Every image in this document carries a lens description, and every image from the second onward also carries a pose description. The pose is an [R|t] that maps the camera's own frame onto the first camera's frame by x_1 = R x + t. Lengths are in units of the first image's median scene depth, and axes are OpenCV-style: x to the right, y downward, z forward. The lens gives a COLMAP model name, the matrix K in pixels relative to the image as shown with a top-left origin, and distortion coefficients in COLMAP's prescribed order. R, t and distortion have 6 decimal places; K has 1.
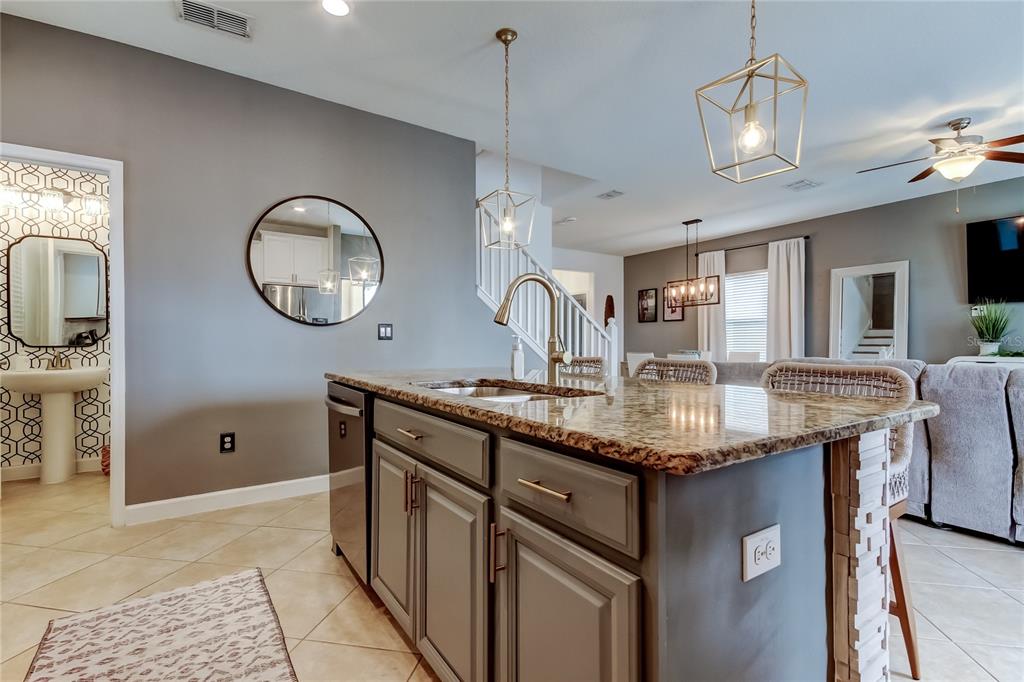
lens RADIAL K [[475.4, 0, 515.4], [0, 475.4, 343.8], [0, 0, 1]] dist [0.024046, -0.010246]
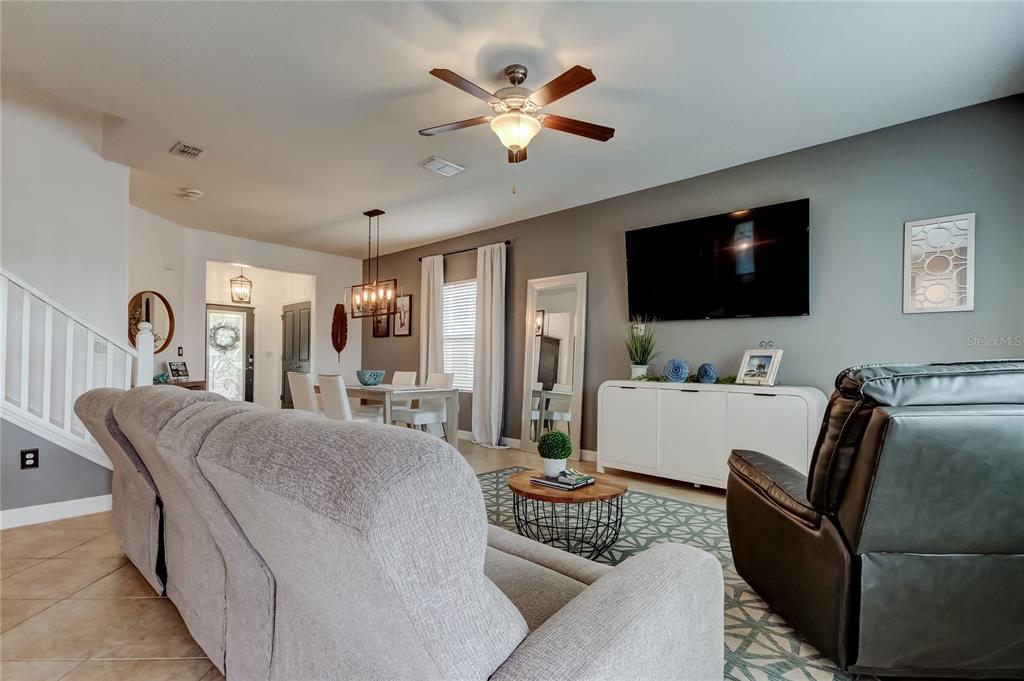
lens RADIAL K [[475.4, 0, 520.2], [0, 475.4, 356.5], [0, 0, 1]] dist [0.024046, -0.010246]
pose [[0.963730, 0.009864, 0.266698, 0.390209], [-0.007951, 0.999934, -0.008253, -0.007085], [-0.266762, 0.005833, 0.963745, 0.152951]]
